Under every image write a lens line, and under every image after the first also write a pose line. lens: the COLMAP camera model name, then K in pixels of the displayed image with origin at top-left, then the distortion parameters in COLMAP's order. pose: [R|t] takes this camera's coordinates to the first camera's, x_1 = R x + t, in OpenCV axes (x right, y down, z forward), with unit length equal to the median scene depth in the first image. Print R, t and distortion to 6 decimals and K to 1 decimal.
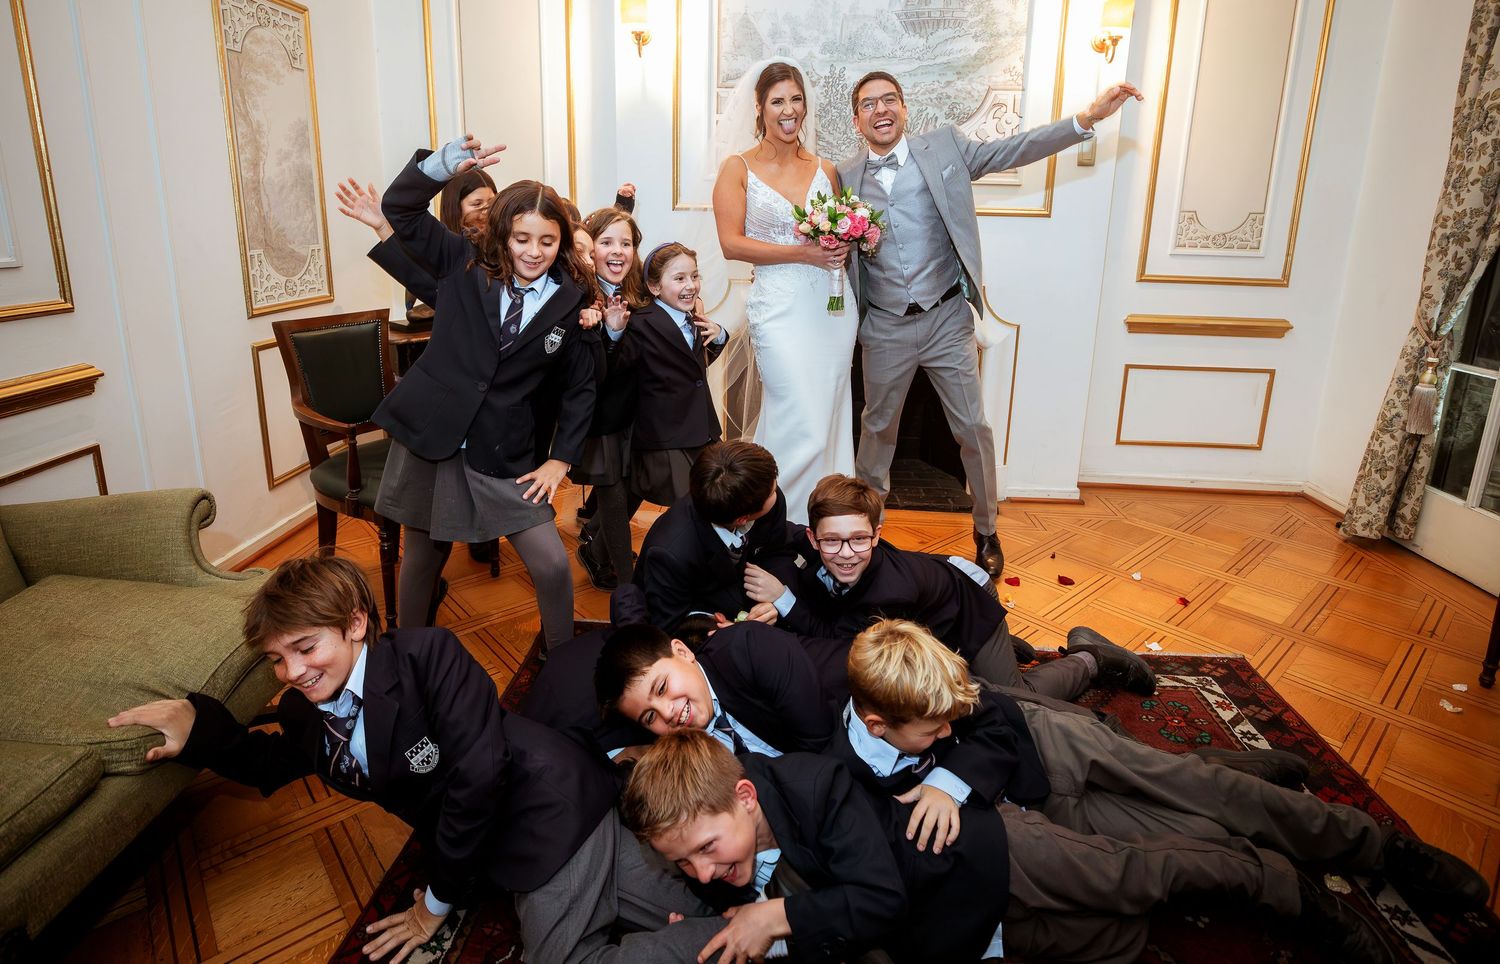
lens RADIAL K [[789.9, 0, 729.0], [0, 789.9, 387.9], [0, 0, 1]] dist [-0.041880, 0.012068]
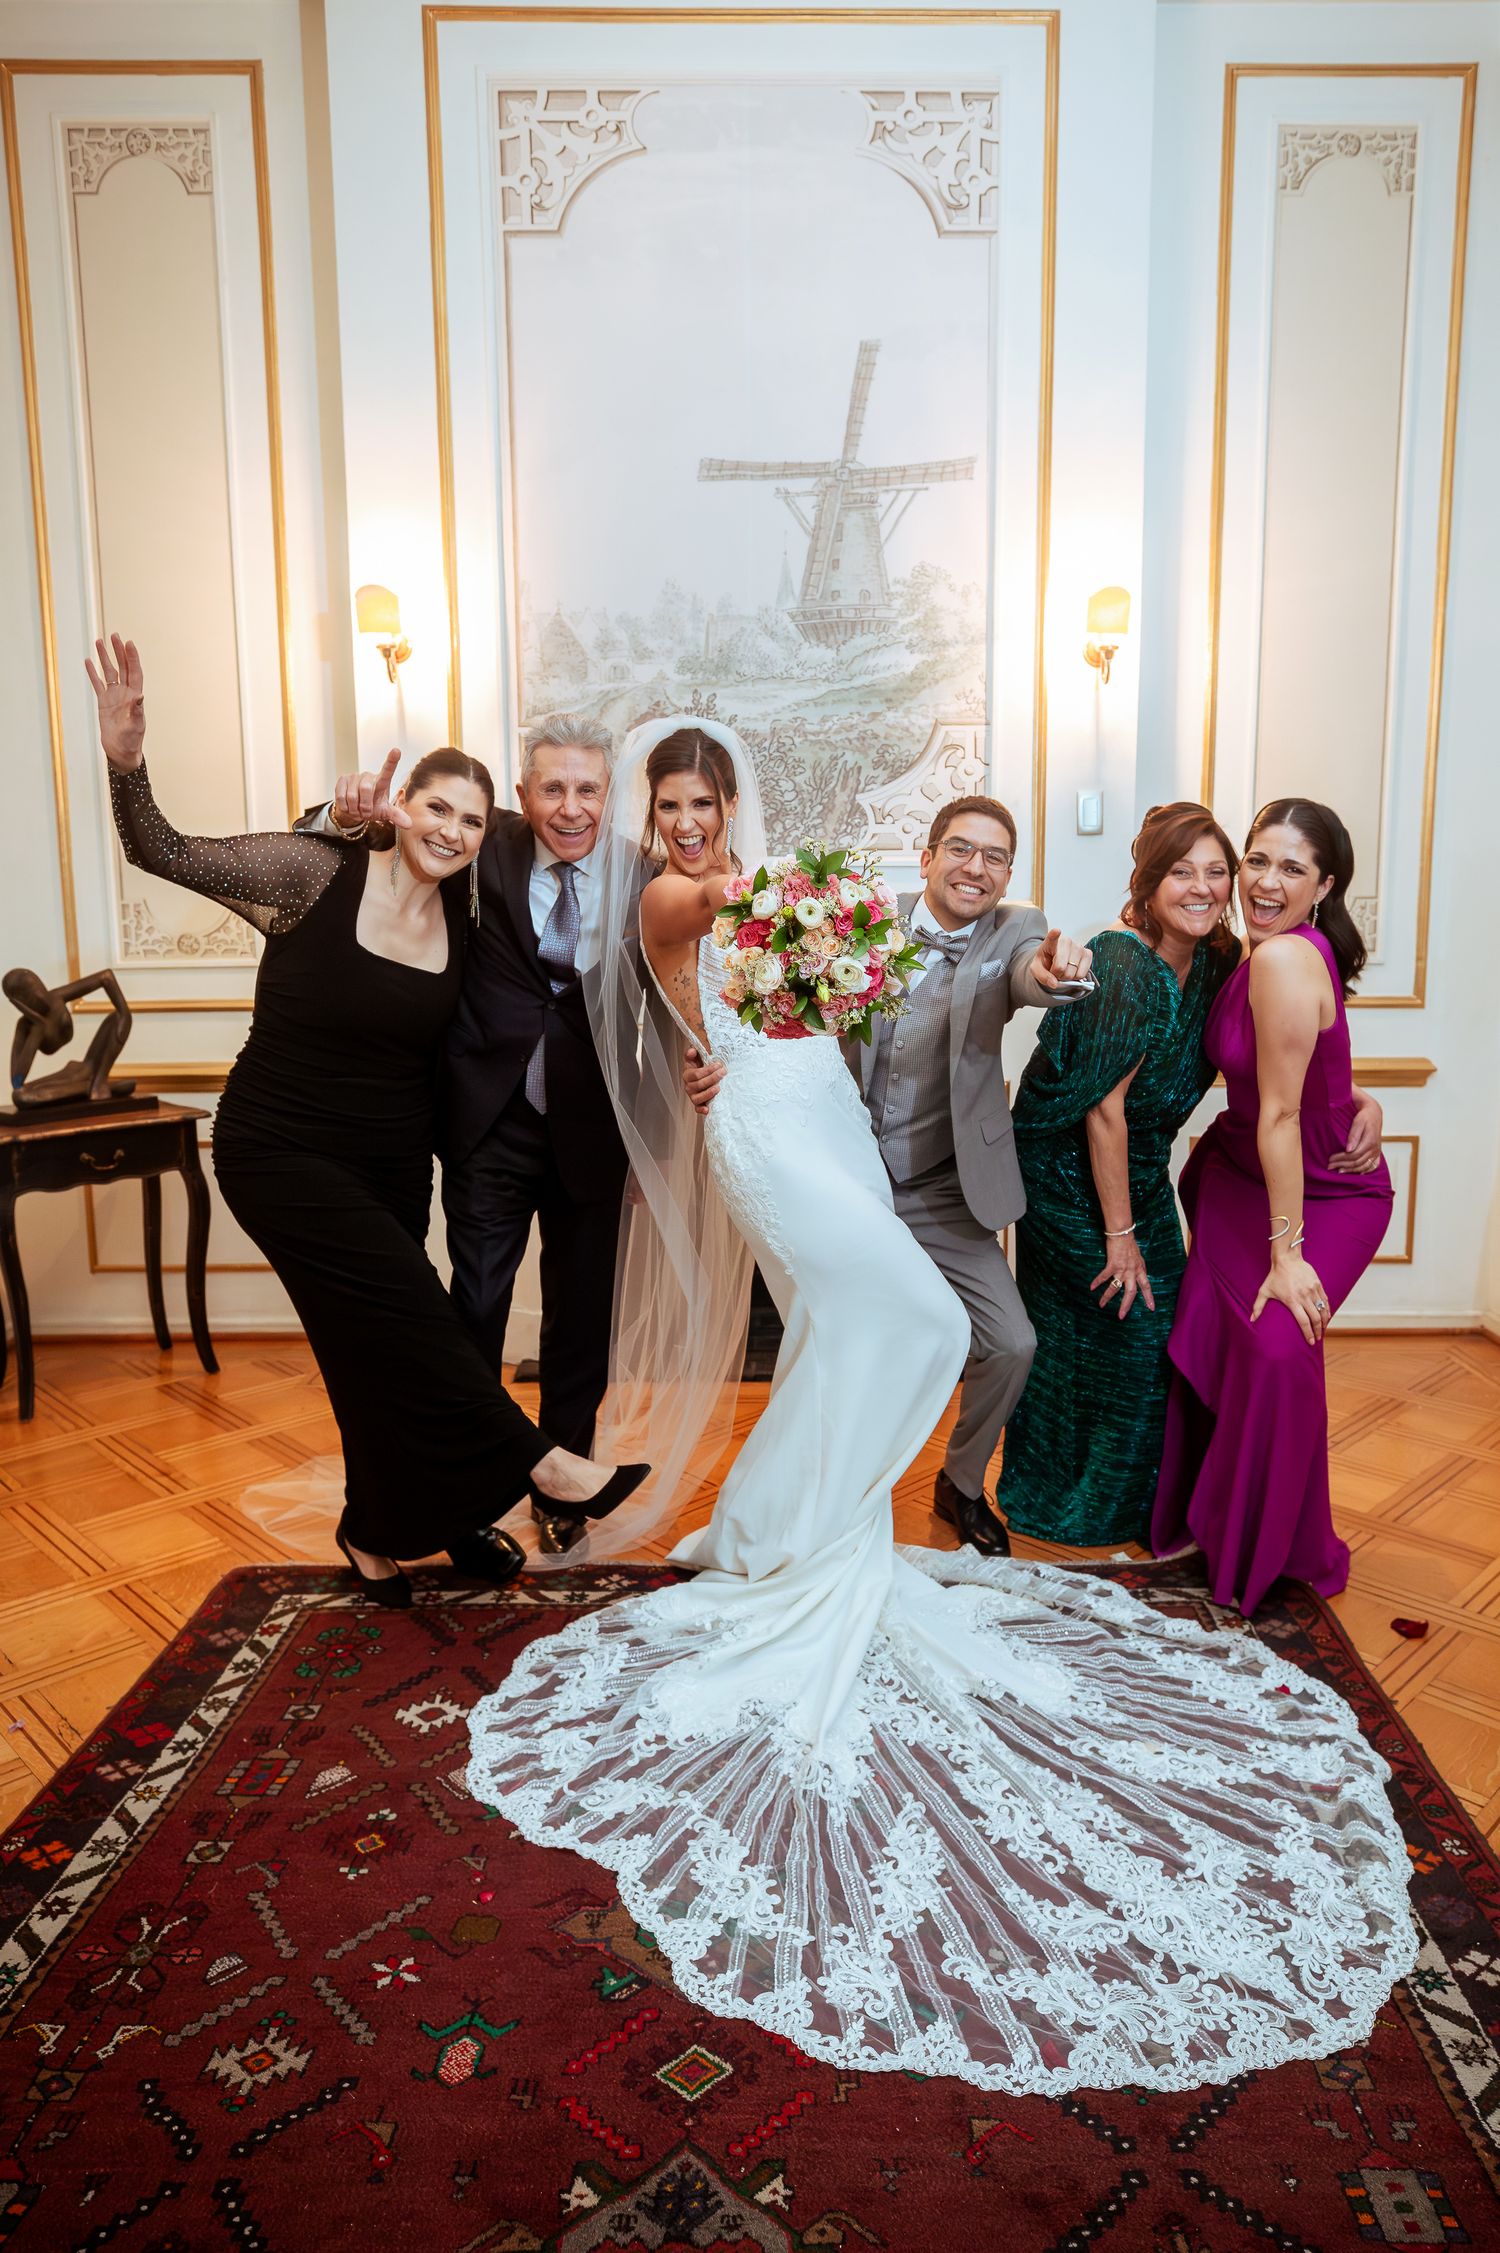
lens RADIAL K [[1487.0, 0, 823.2], [0, 1487.0, 1096.2], [0, 0, 1]] dist [-0.015105, 0.005394]
pose [[0.995415, -0.032753, 0.089865, 0.121493], [0.039942, 0.996042, -0.079404, 0.025417], [-0.086909, 0.082630, 0.992784, -0.212039]]
